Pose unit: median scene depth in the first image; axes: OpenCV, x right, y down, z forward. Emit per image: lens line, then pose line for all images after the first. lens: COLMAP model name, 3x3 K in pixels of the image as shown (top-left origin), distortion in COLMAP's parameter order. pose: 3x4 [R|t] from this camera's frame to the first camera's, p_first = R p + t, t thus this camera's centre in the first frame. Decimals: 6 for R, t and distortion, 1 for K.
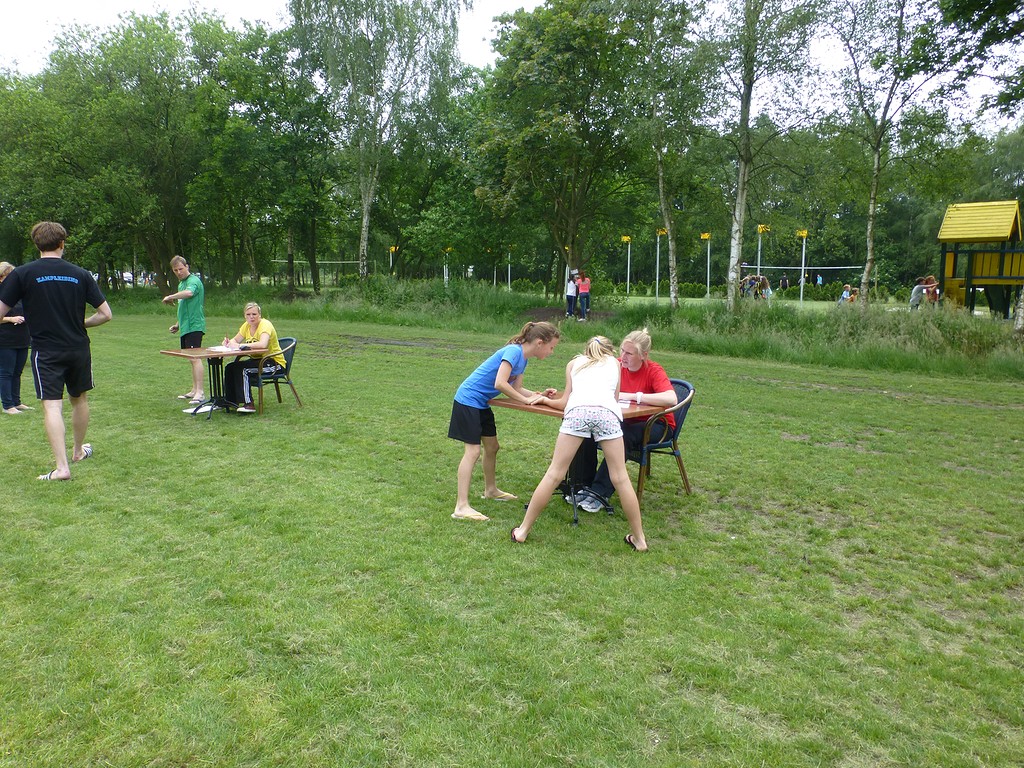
lens RADIAL K [[741.8, 0, 507.6], [0, 741.8, 375.5], [0, 0, 1]] dist [-0.030521, 0.022918]
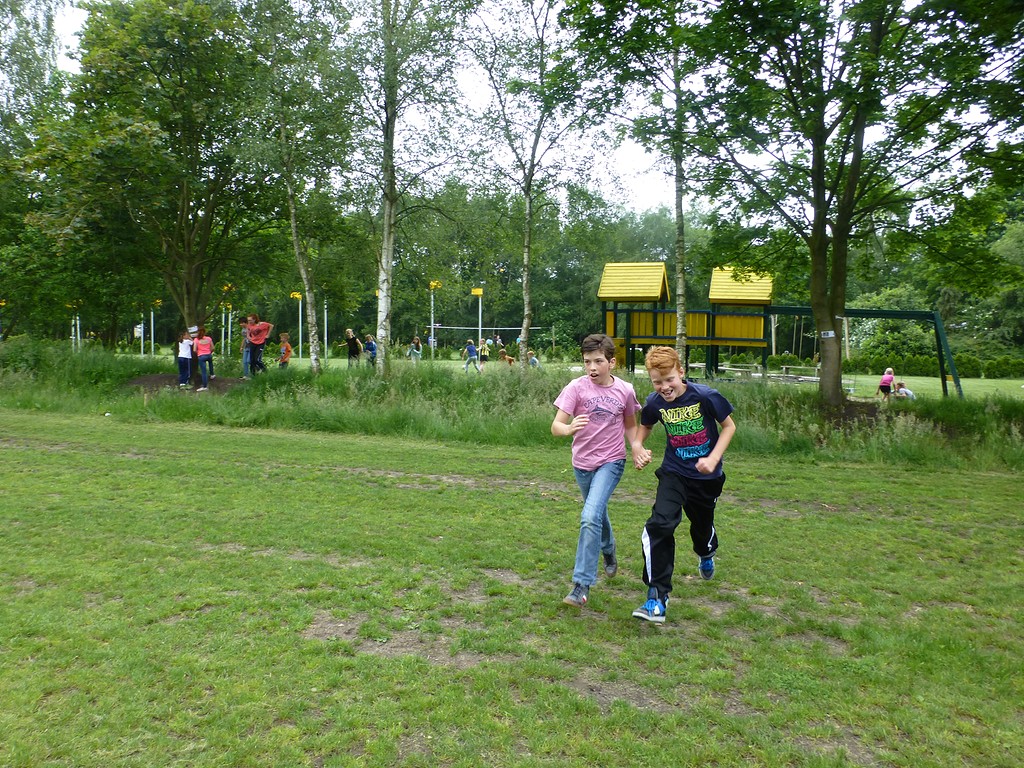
lens RADIAL K [[741.8, 0, 517.1], [0, 741.8, 355.9], [0, 0, 1]] dist [-0.030521, 0.022918]
pose [[0.920323, -0.007143, 0.391093, 0.117943], [0.049734, 0.993855, -0.098884, -0.018794], [-0.387984, 0.110456, 0.915023, 0.175059]]
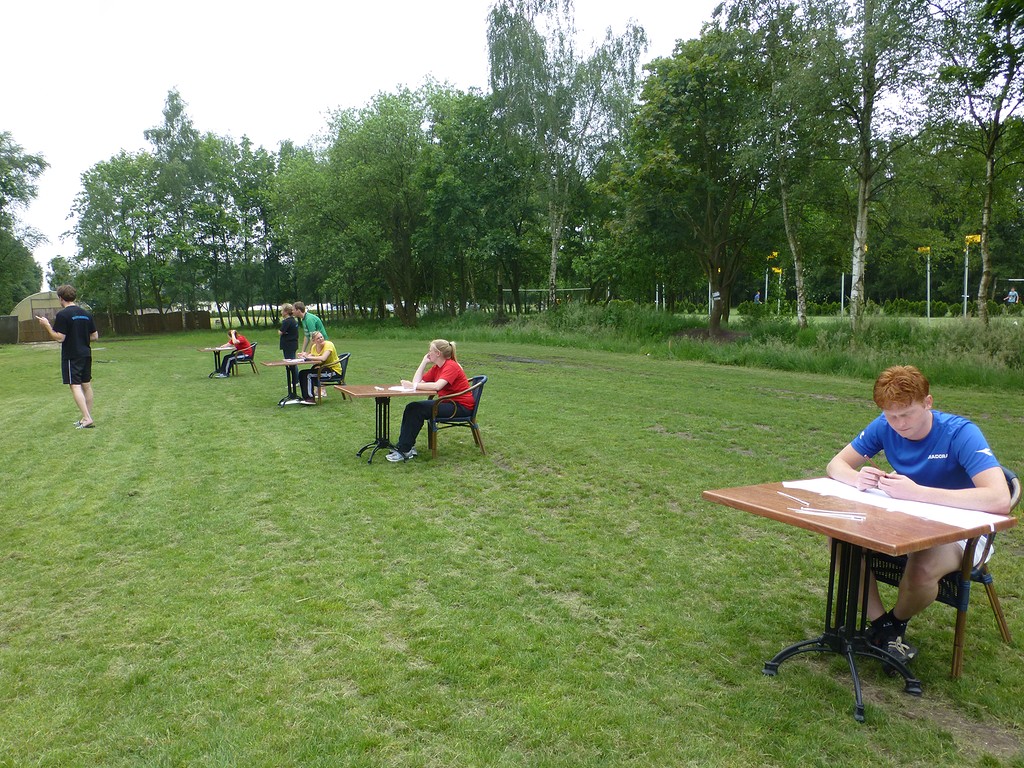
lens RADIAL K [[741.8, 0, 507.9], [0, 741.8, 371.0], [0, 0, 1]] dist [-0.030521, 0.022918]
pose [[0.931282, 0.004439, -0.364272, 0.233590], [-0.018518, 0.999210, -0.035167, 0.012640], [0.363828, 0.039496, 0.930629, -0.086525]]
